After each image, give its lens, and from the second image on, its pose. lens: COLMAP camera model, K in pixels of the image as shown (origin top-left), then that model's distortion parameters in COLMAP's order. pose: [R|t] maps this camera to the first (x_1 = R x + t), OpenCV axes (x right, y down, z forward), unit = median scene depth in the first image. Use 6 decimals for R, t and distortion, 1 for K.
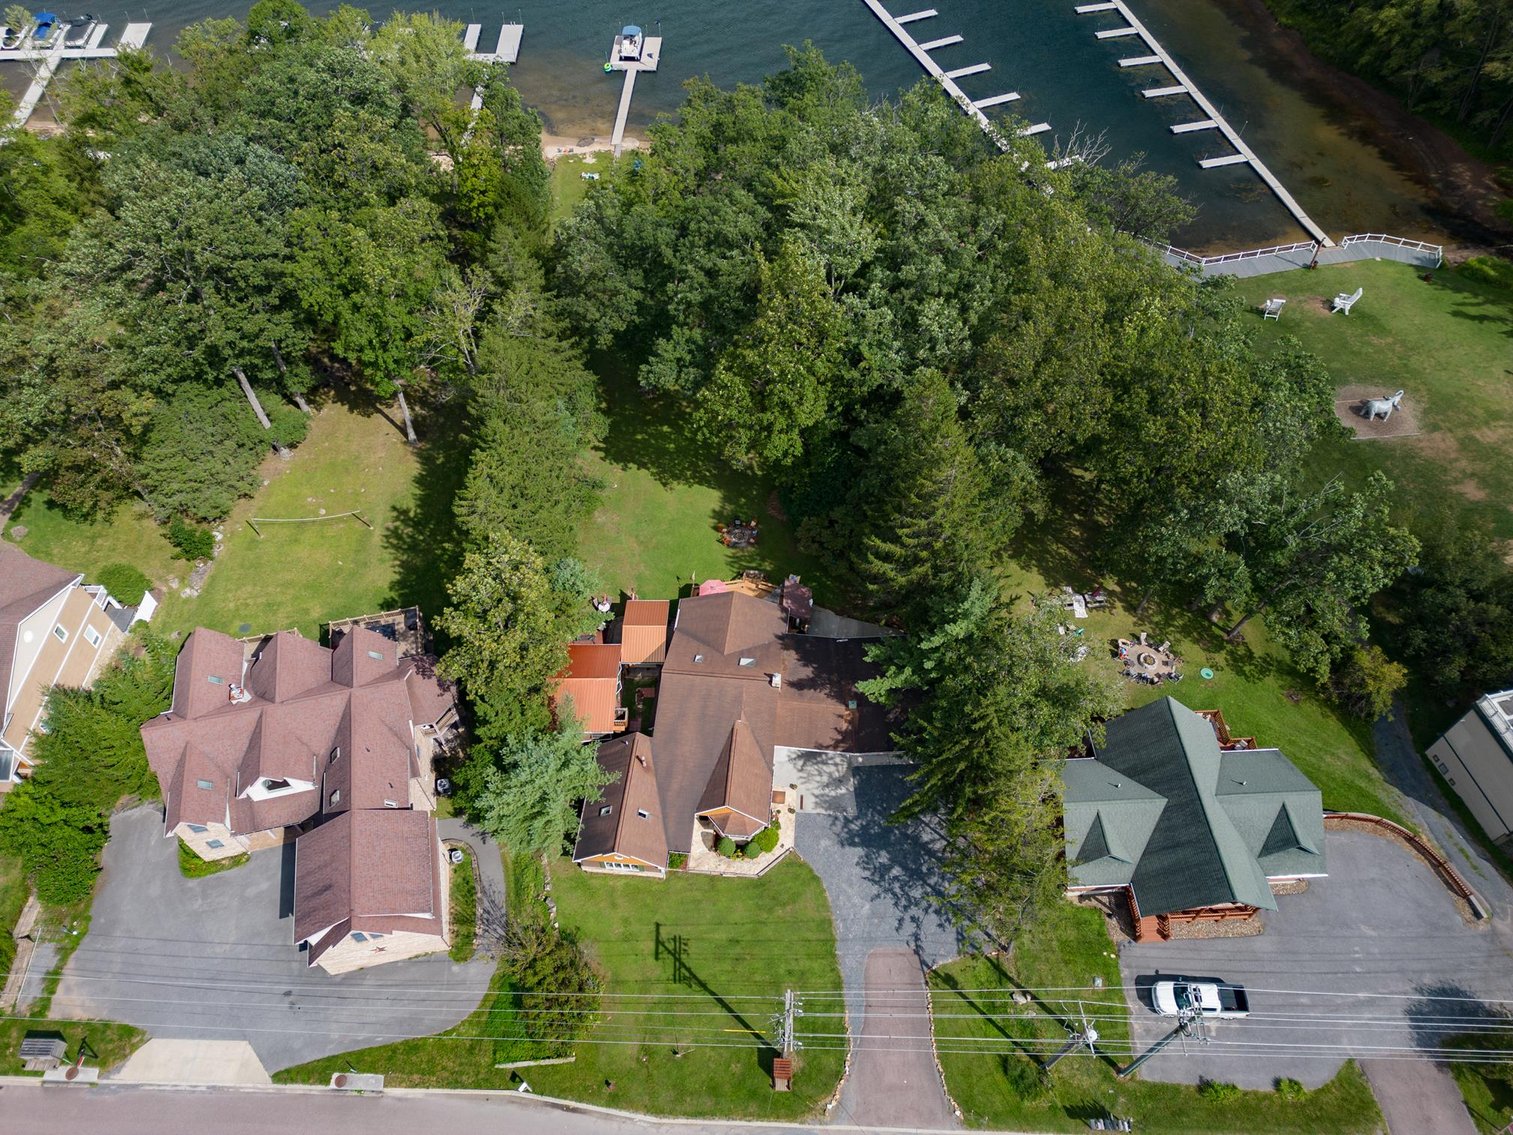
lens RADIAL K [[1054.6, 0, 750.7], [0, 1054.6, 566.3], [0, 0, 1]] dist [0.061245, -0.052719]
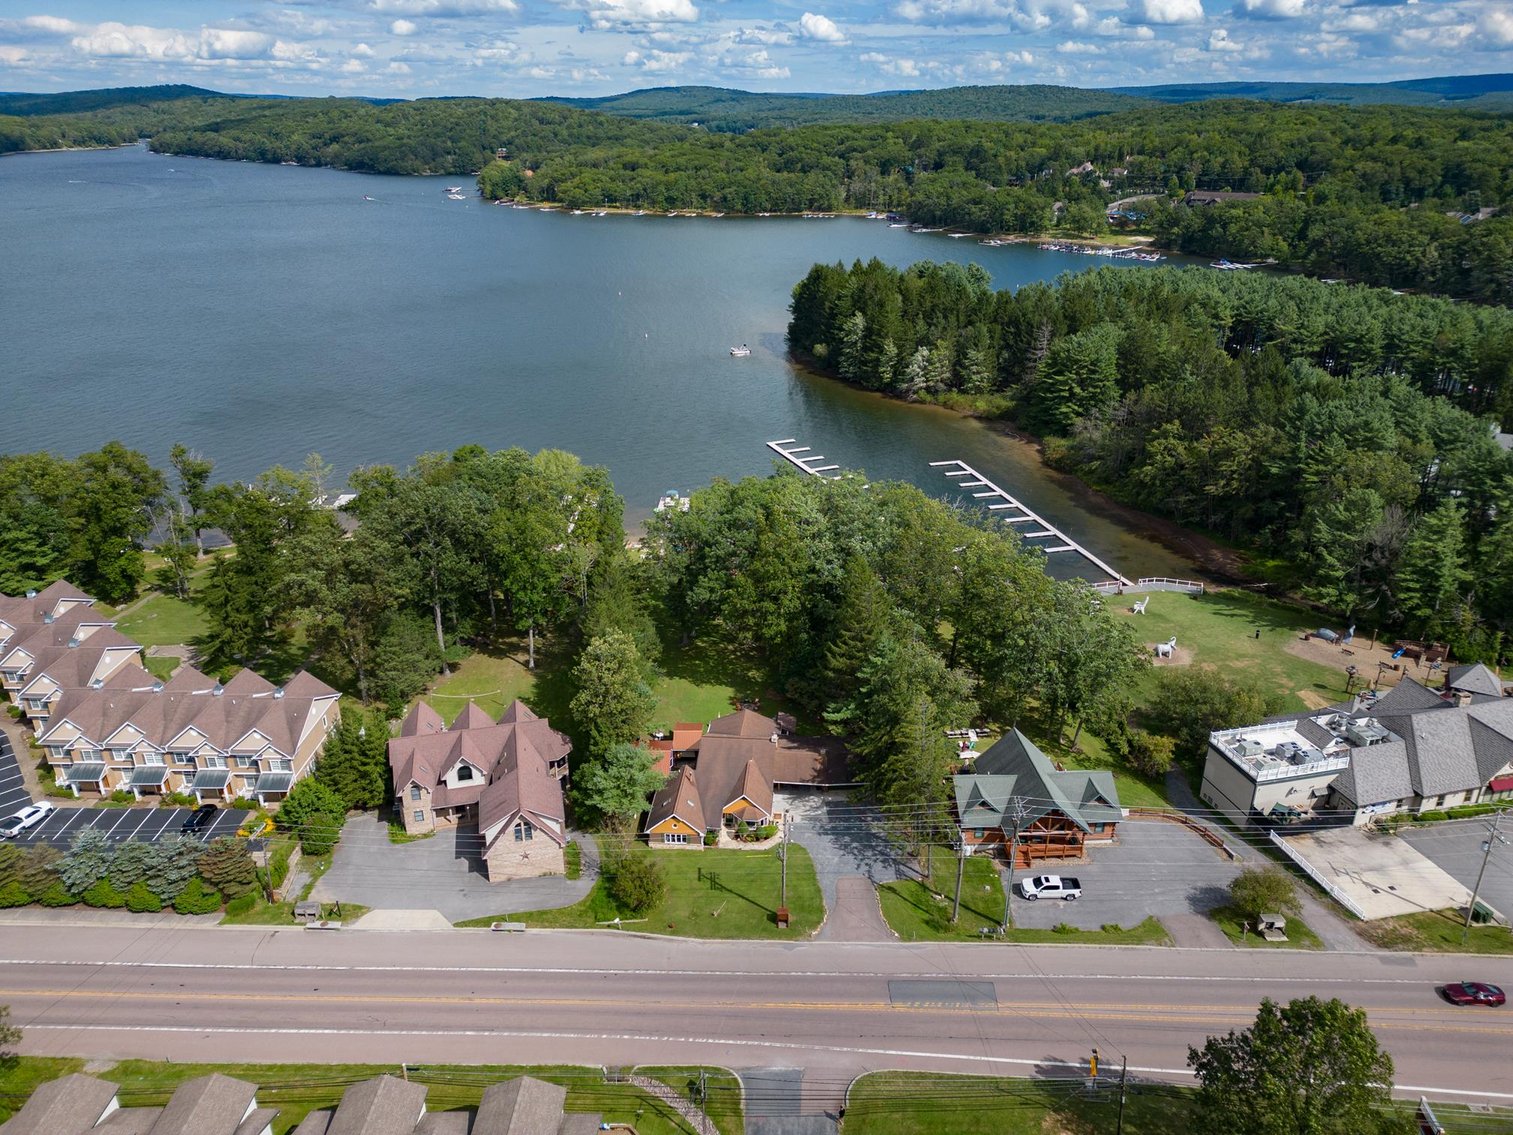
lens RADIAL K [[1054.6, 0, 750.3], [0, 1054.6, 567.4], [0, 0, 1]] dist [0.061245, -0.052719]
pose [[0.999932, -0.006946, 0.009326, -0.025312], [0.010693, 0.864438, -0.502625, 0.714685], [-0.004570, 0.502691, 0.864454, -0.522032]]
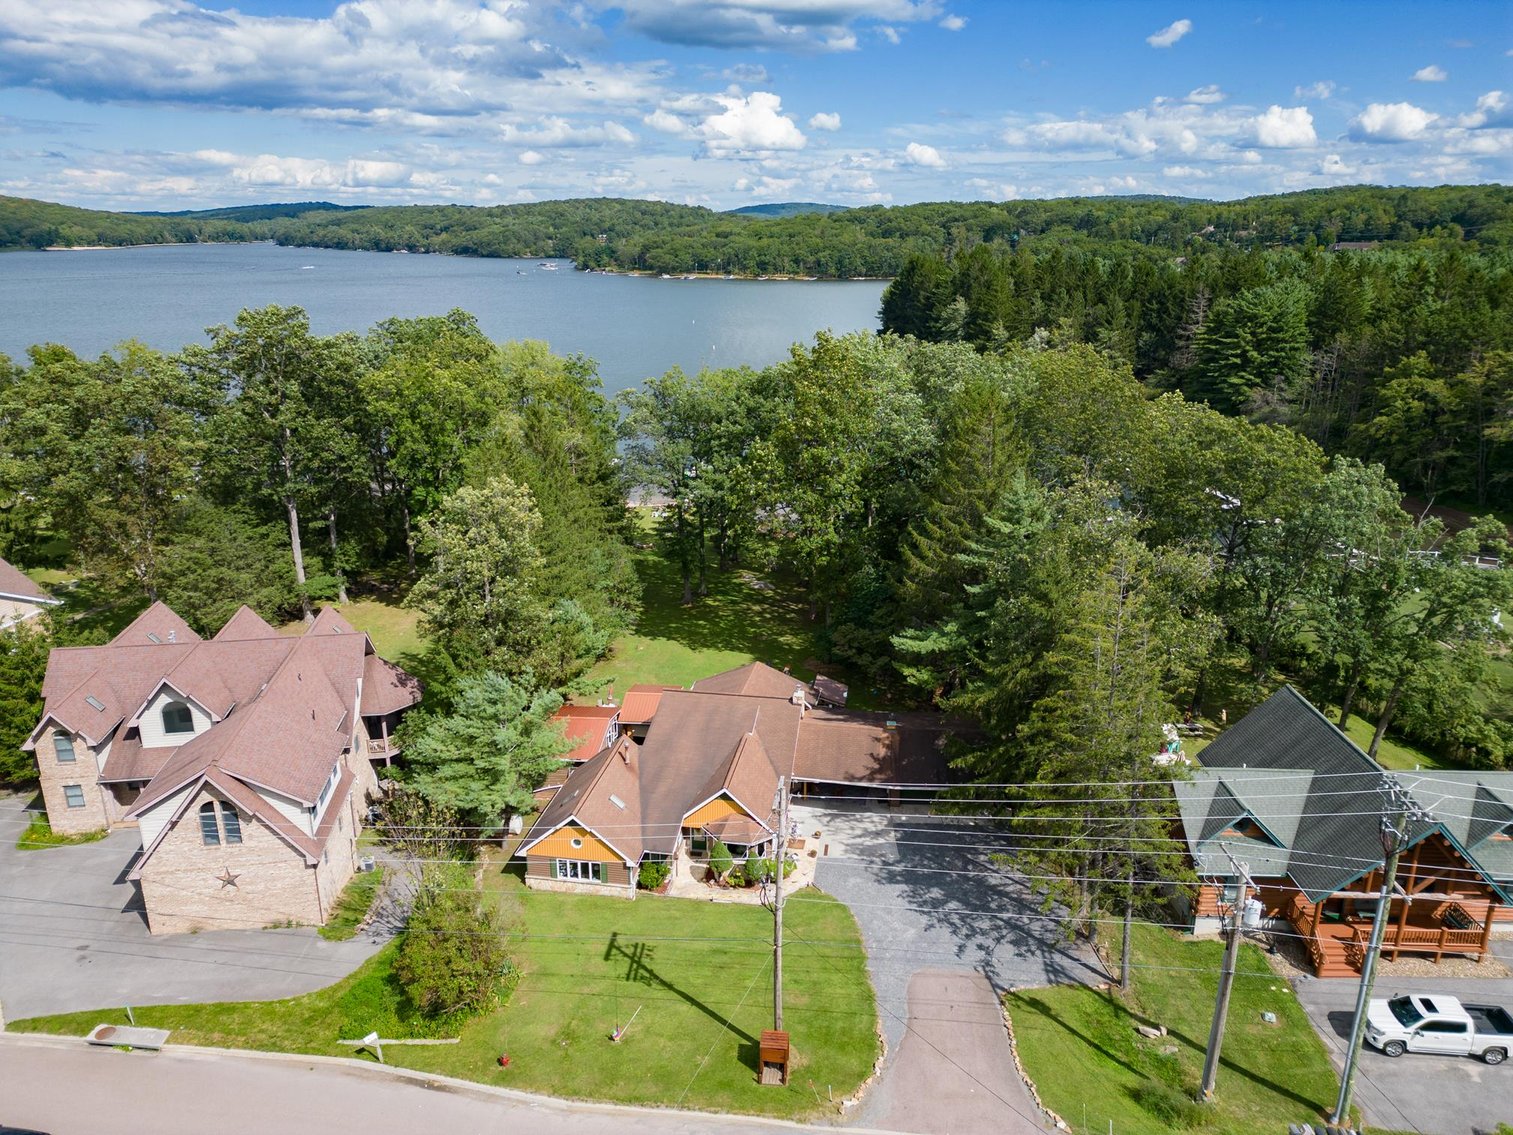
lens RADIAL K [[1054.6, 0, 752.0], [0, 1054.6, 567.1], [0, 0, 1]] dist [0.061245, -0.052719]
pose [[0.996859, 0.023395, -0.075657, 0.050746], [-0.063316, 0.809276, -0.584007, 0.537794], [0.047564, 0.586963, 0.808215, 0.279360]]
